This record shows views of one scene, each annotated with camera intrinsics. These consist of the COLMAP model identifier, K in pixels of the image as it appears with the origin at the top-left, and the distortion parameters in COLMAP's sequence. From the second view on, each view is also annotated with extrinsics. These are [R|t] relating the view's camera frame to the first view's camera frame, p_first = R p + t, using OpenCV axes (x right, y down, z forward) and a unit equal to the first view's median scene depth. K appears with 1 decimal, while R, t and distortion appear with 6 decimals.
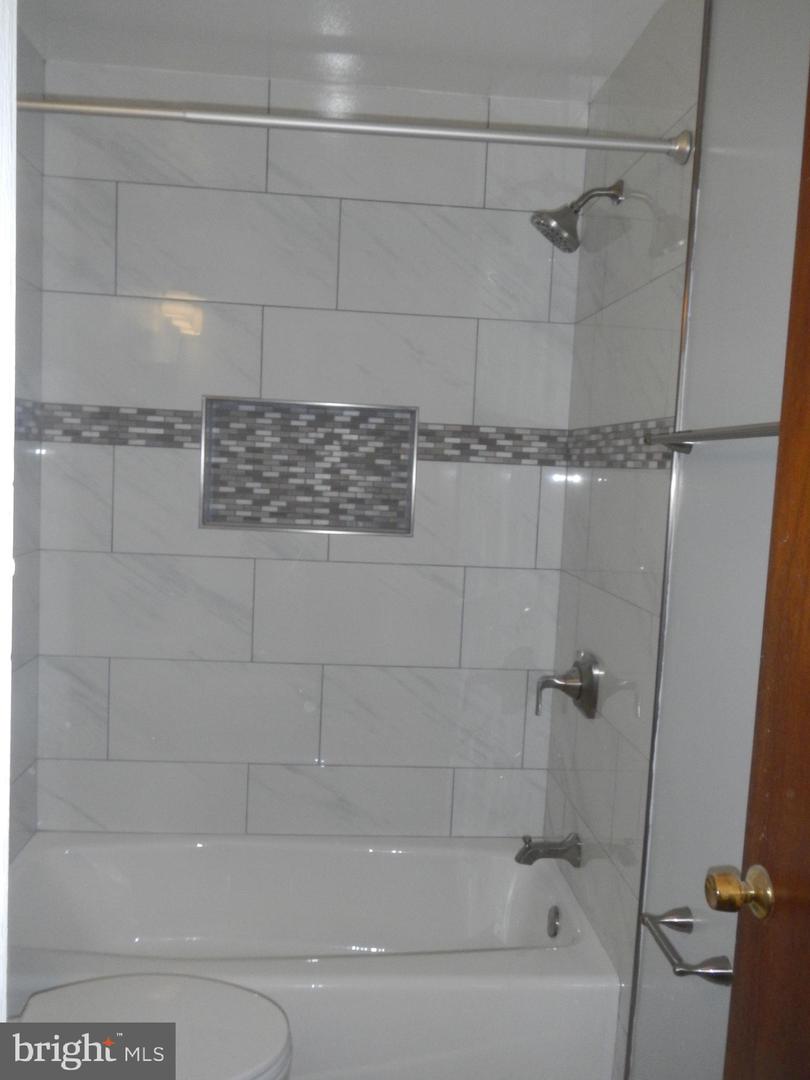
lens RADIAL K [[896.1, 0, 399.3], [0, 896.1, 551.4], [0, 0, 1]] dist [0.008008, -0.006713]
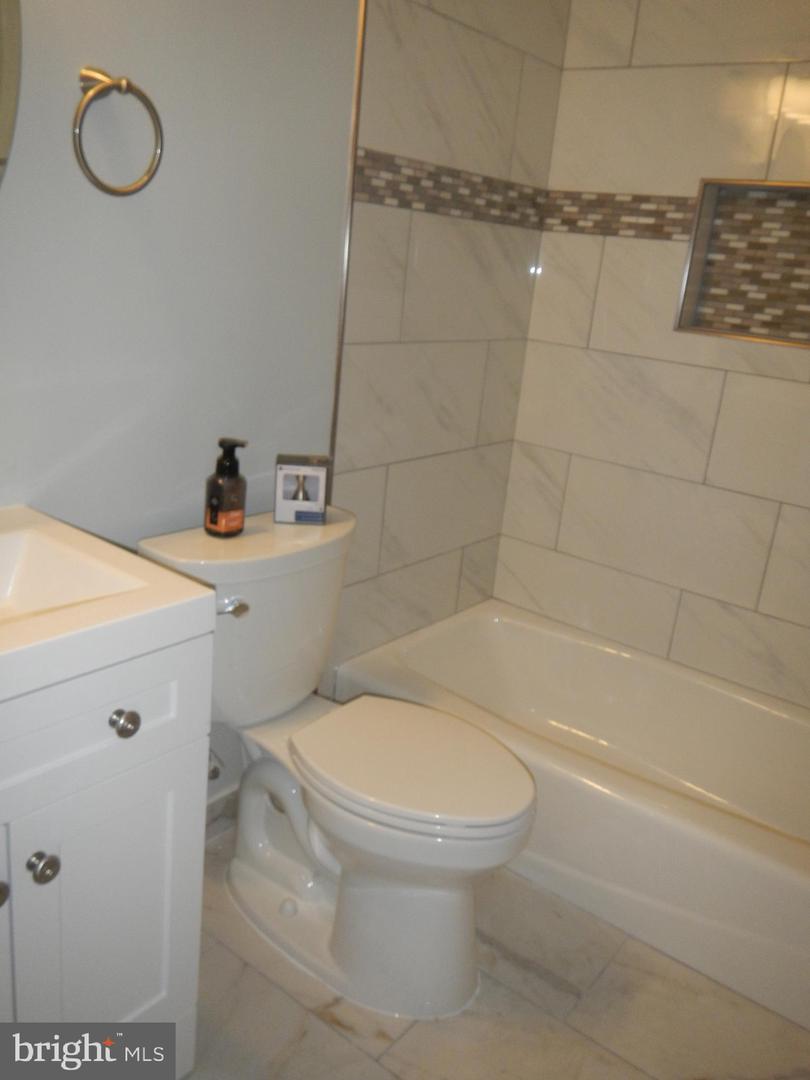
lens RADIAL K [[896.1, 0, 403.4], [0, 896.1, 546.6], [0, 0, 1]] dist [0.008008, -0.006713]
pose [[0.742109, 0.231821, -0.628915, 0.201422], [-0.126613, 0.969878, 0.208100, 0.032444], [0.658212, -0.074804, 0.749107, 0.098957]]
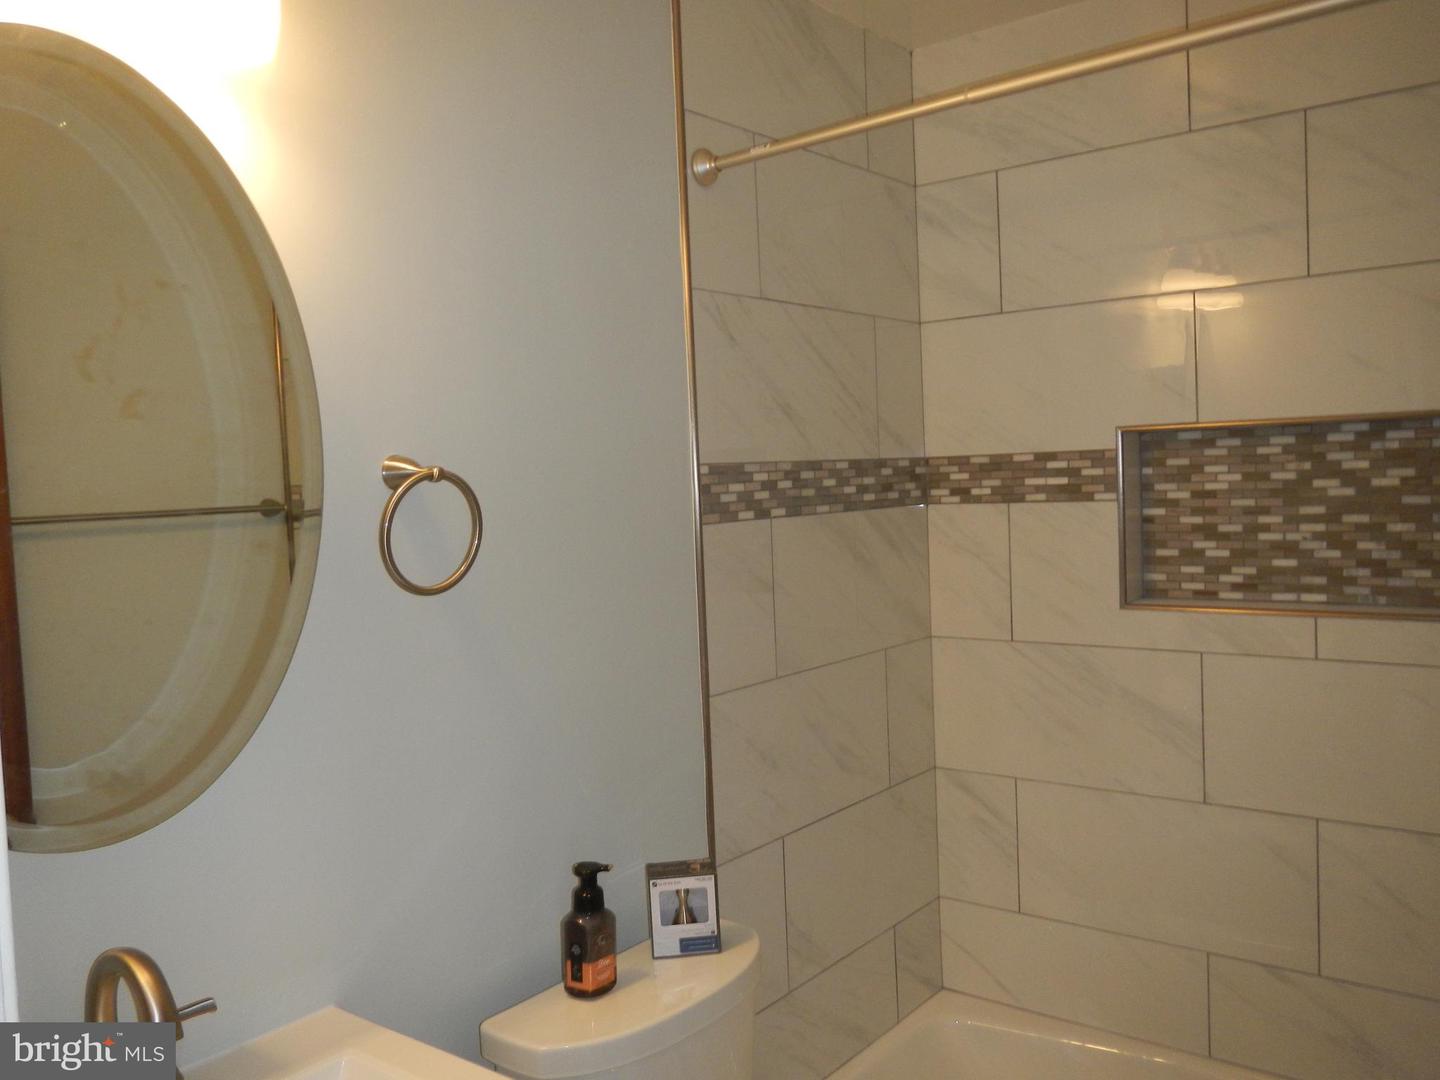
lens RADIAL K [[1194.9, 0, 722.1], [0, 1194.9, 547.1], [0, 0, 1]] dist [0.008008, -0.006713]
pose [[0.738469, -0.038243, -0.673202, 0.186384], [0.007964, 0.998815, -0.048004, -0.031400], [0.674240, 0.030088, 0.737899, 0.067960]]
